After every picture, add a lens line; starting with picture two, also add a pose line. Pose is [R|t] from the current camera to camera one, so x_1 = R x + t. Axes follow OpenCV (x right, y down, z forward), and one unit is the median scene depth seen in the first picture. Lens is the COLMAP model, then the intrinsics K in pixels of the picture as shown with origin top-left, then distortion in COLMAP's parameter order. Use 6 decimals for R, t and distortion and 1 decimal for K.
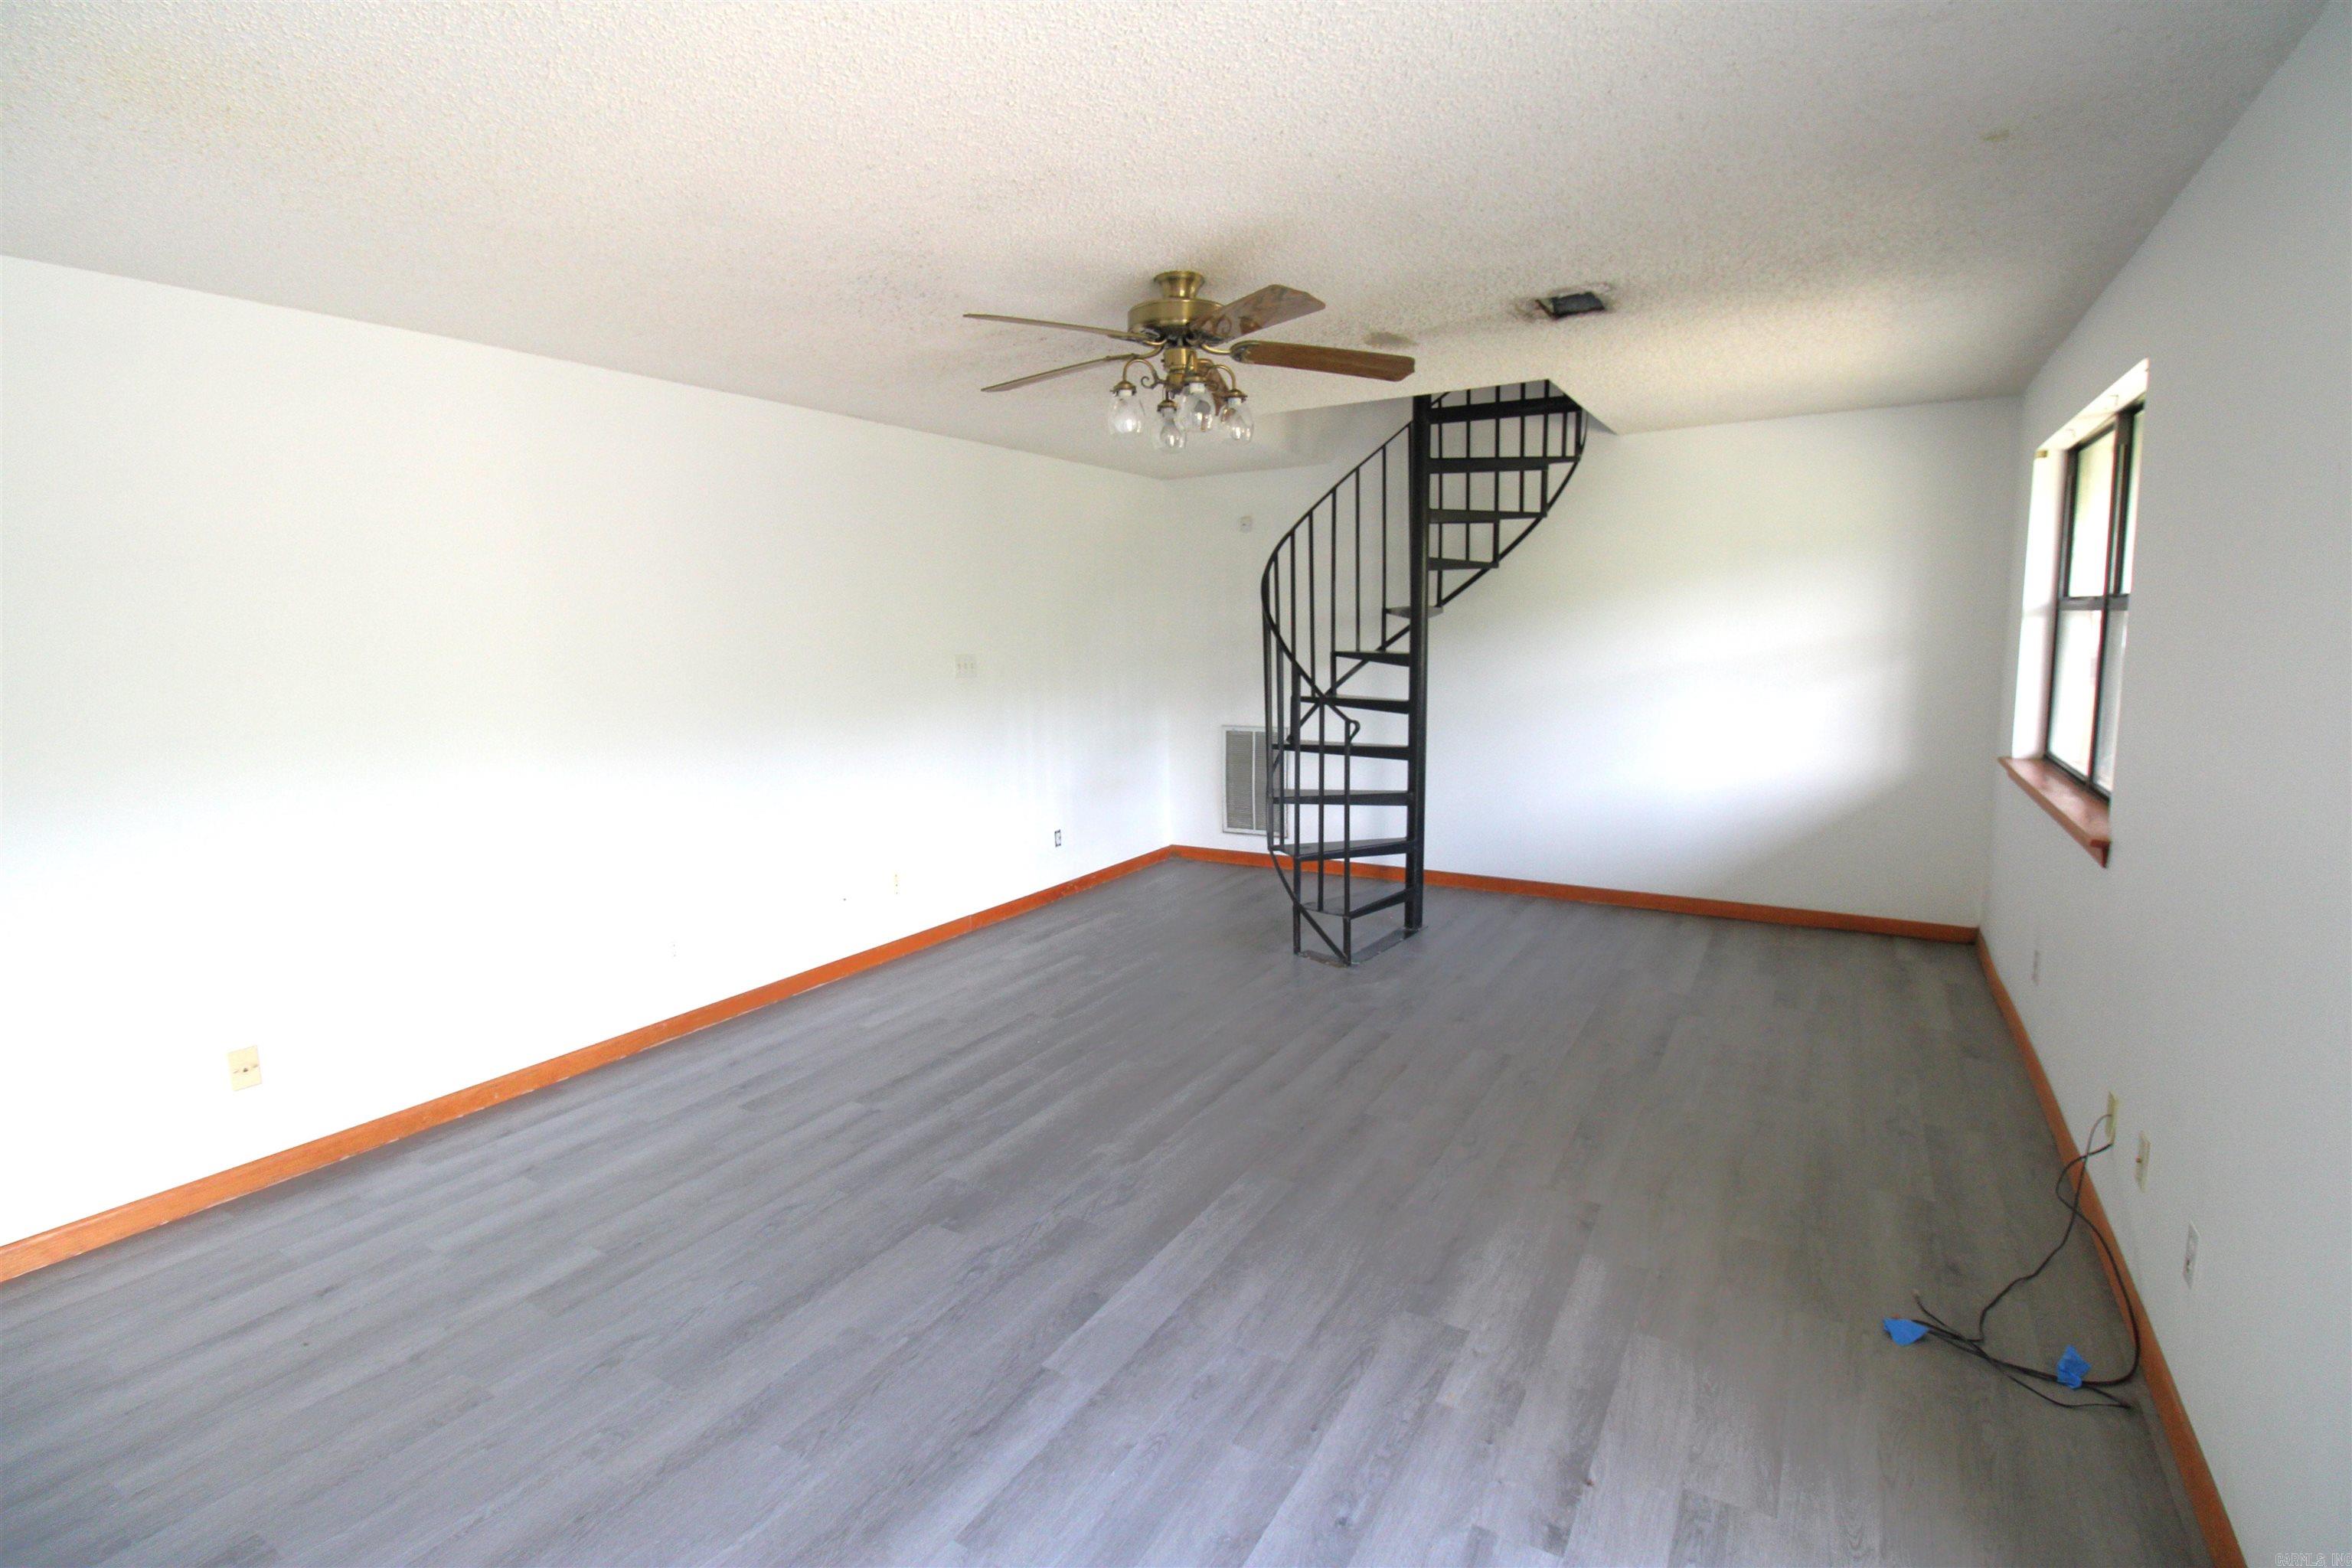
lens RADIAL K [[1099.4, 0, 1193.3], [0, 1099.4, 770.4], [0, 0, 1]] dist [-0.000411, -0.014650]
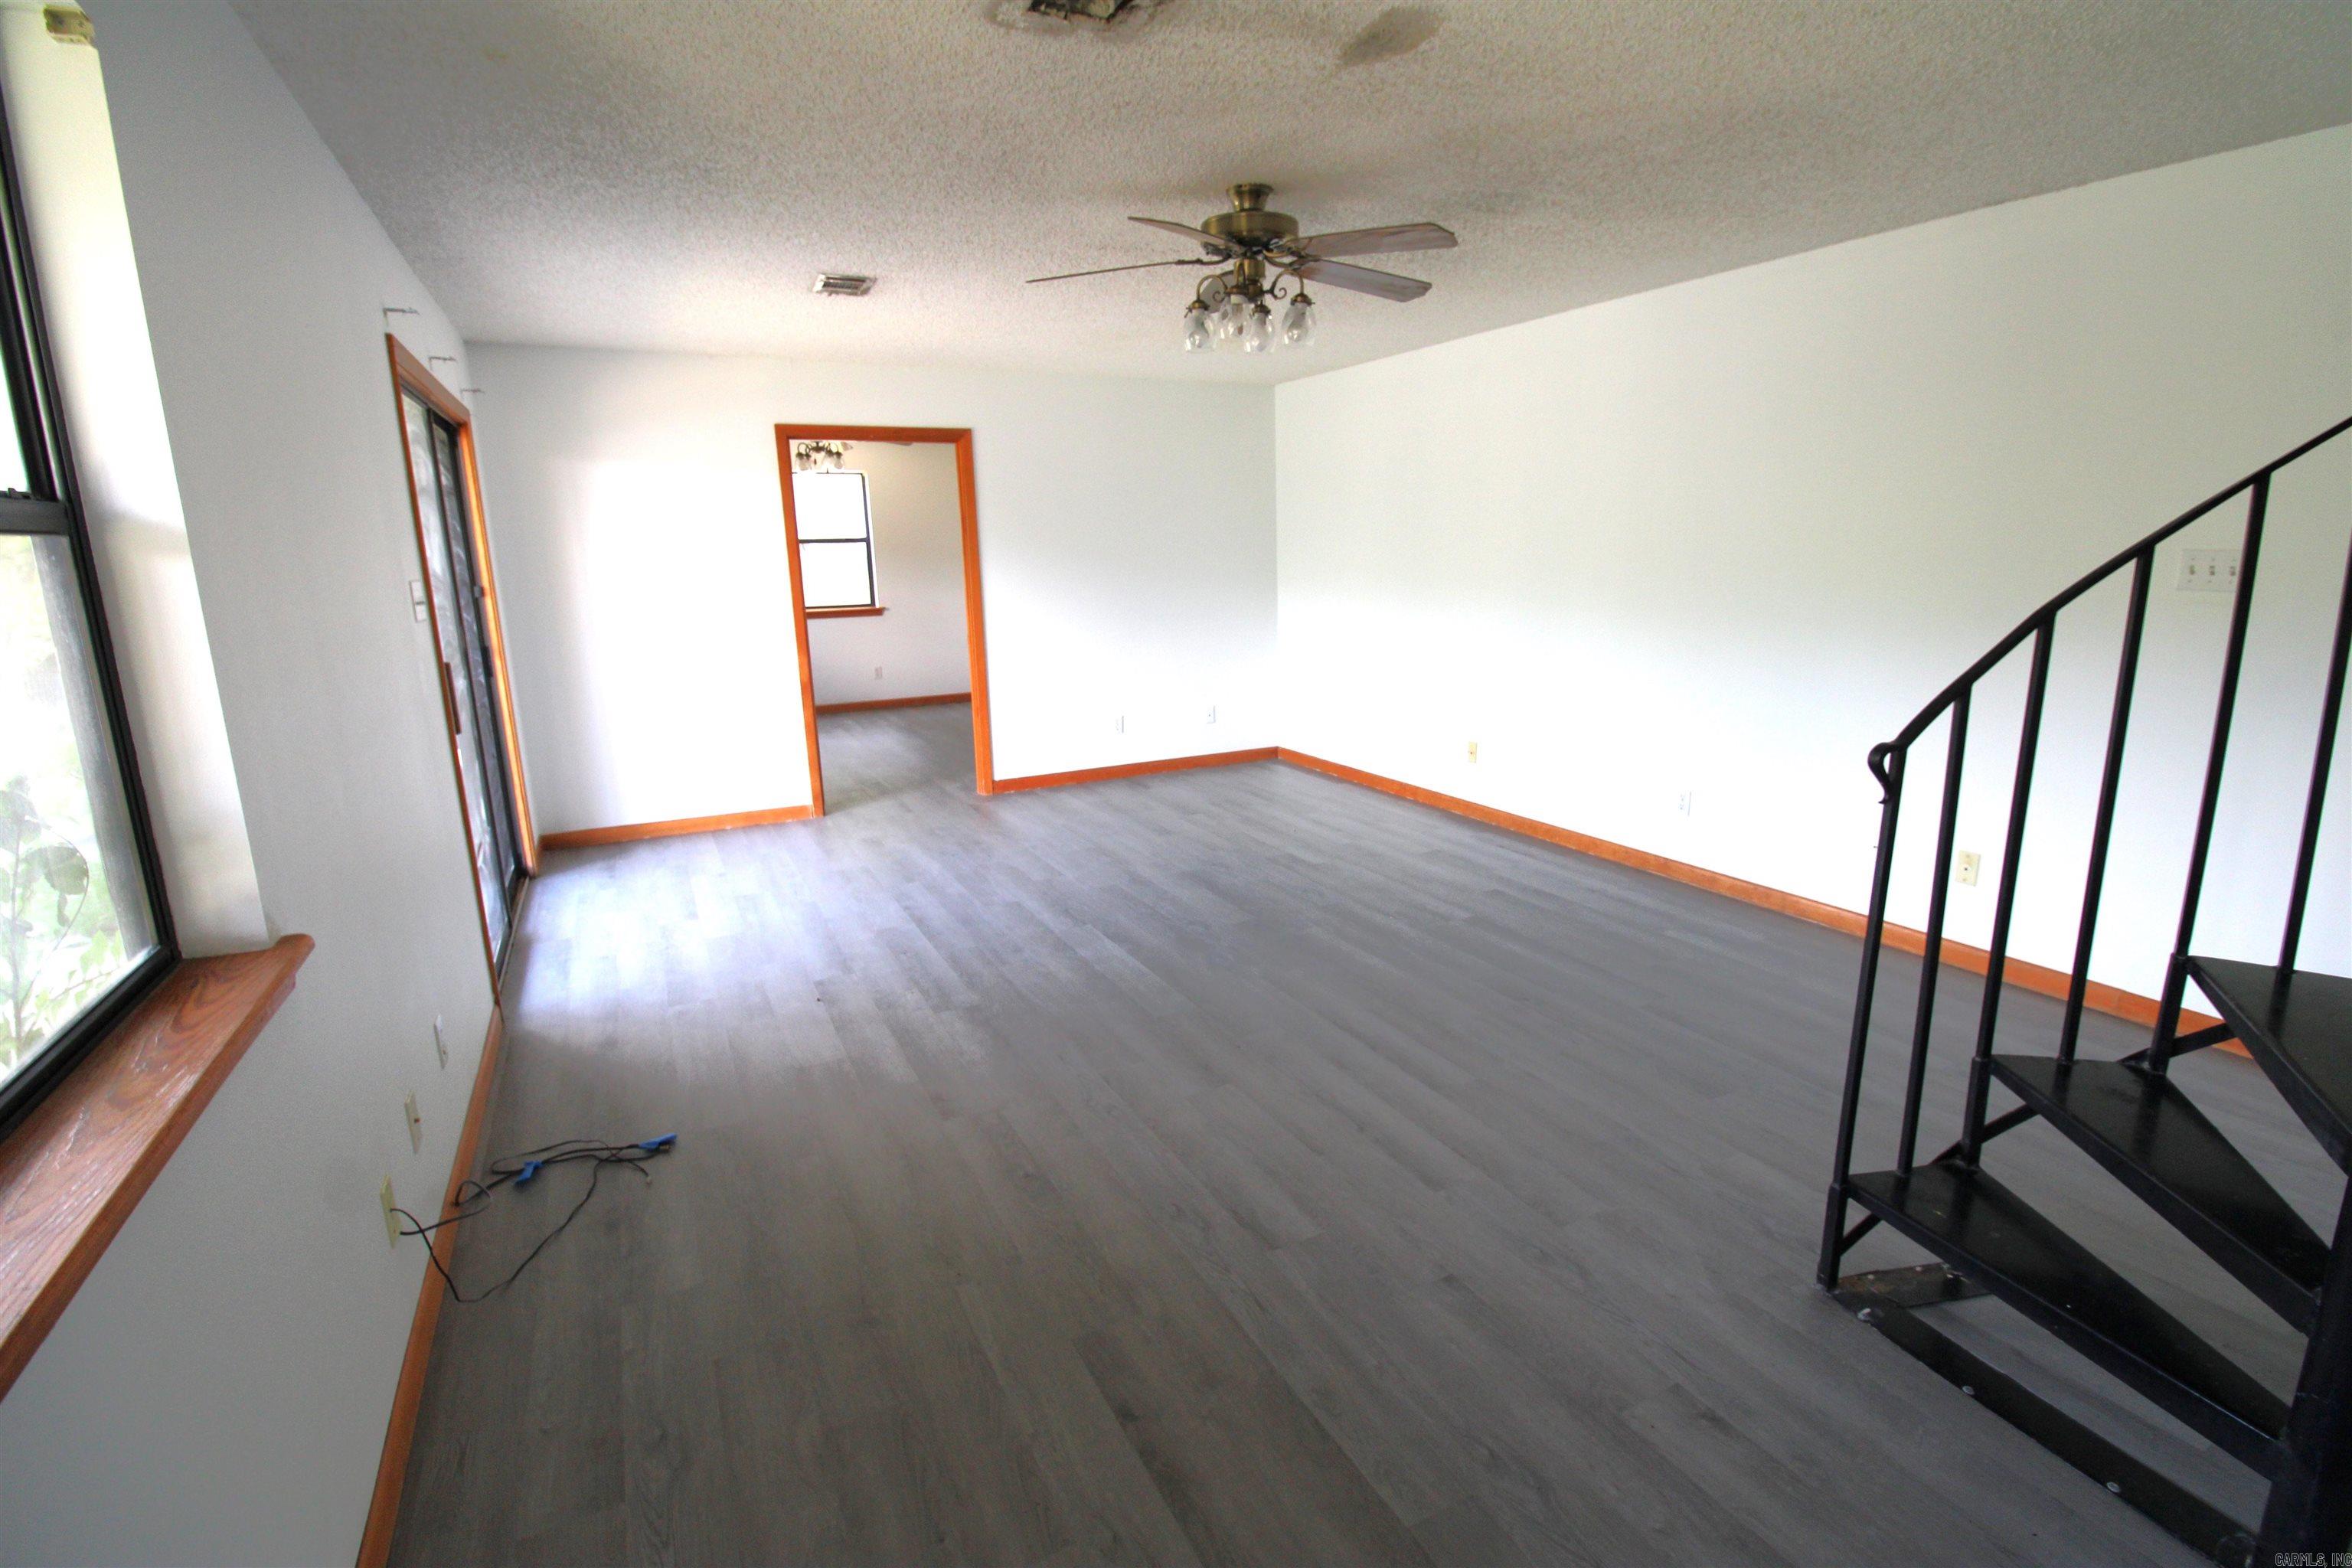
lens RADIAL K [[1099.4, 0, 1193.3], [0, 1099.4, 770.4], [0, 0, 1]] dist [-0.000411, -0.014650]
pose [[-0.534086, 0.202400, -0.820845, 1.082617], [-0.079312, 0.954643, 0.286997, -0.229571], [0.841702, 0.218384, -0.493809, 1.736289]]
